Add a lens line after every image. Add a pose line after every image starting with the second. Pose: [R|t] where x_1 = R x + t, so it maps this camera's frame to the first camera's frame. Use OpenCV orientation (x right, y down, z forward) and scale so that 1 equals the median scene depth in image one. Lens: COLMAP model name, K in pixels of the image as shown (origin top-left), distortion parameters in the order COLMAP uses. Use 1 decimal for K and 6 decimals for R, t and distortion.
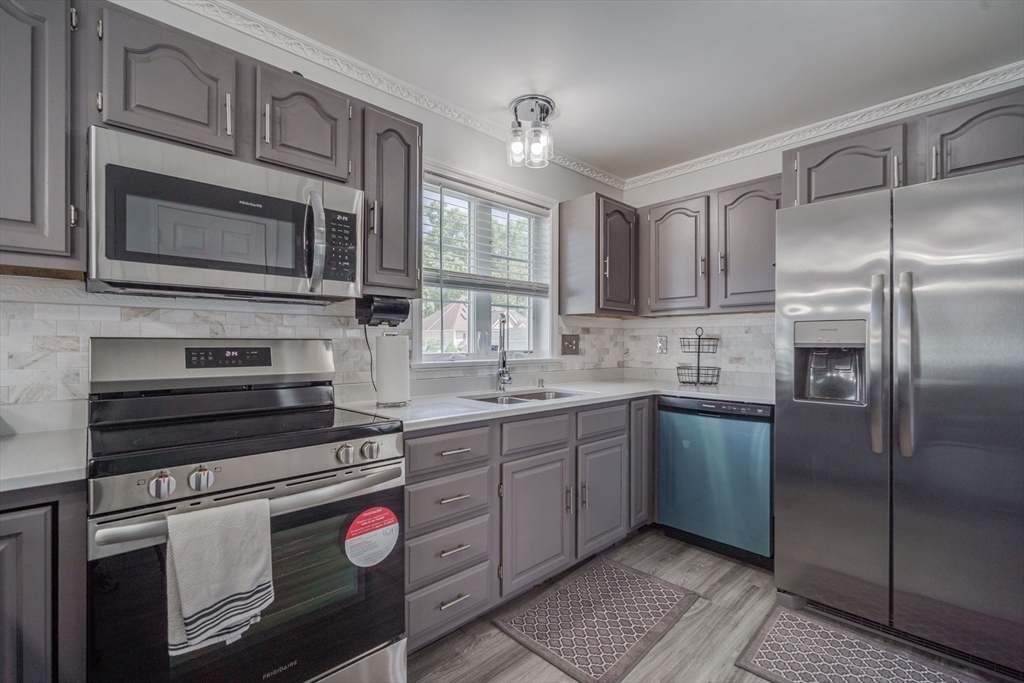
lens RADIAL K [[457.2, 0, 515.9], [0, 457.2, 338.3], [0, 0, 1]] dist [-0.000056, -0.000167]
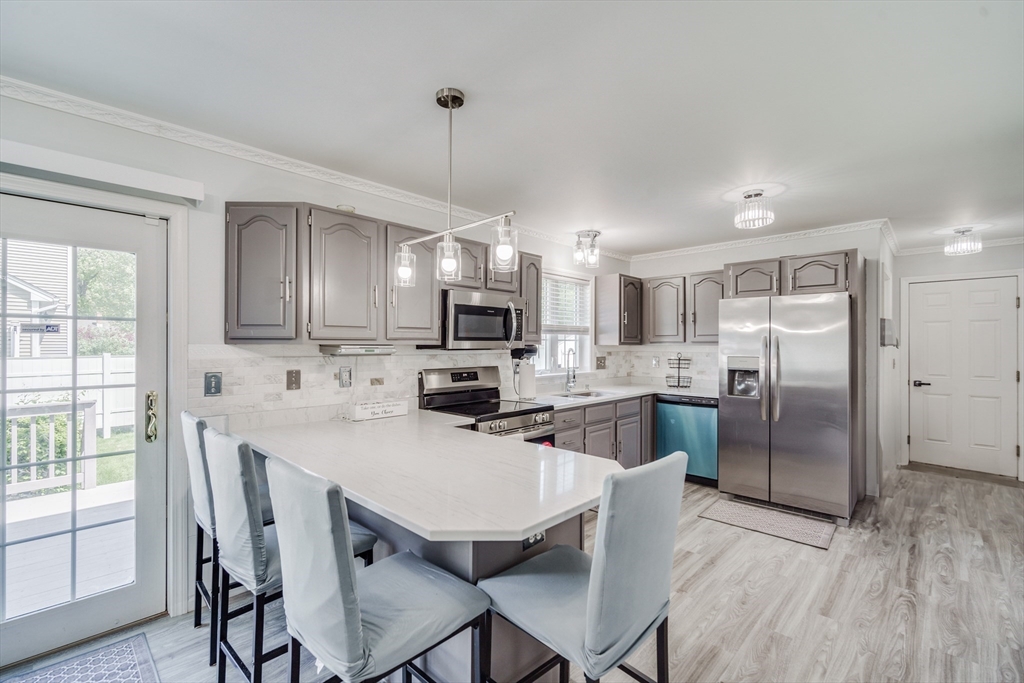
lens RADIAL K [[450.3, 0, 515.8], [0, 450.3, 338.9], [0, 0, 1]] dist [0.001144, -0.000515]
pose [[0.999007, 0.000469, 0.044561, -0.303641], [-0.000414, 0.999999, -0.001247, -0.083273], [-0.044562, 0.001228, 0.999006, -0.696213]]
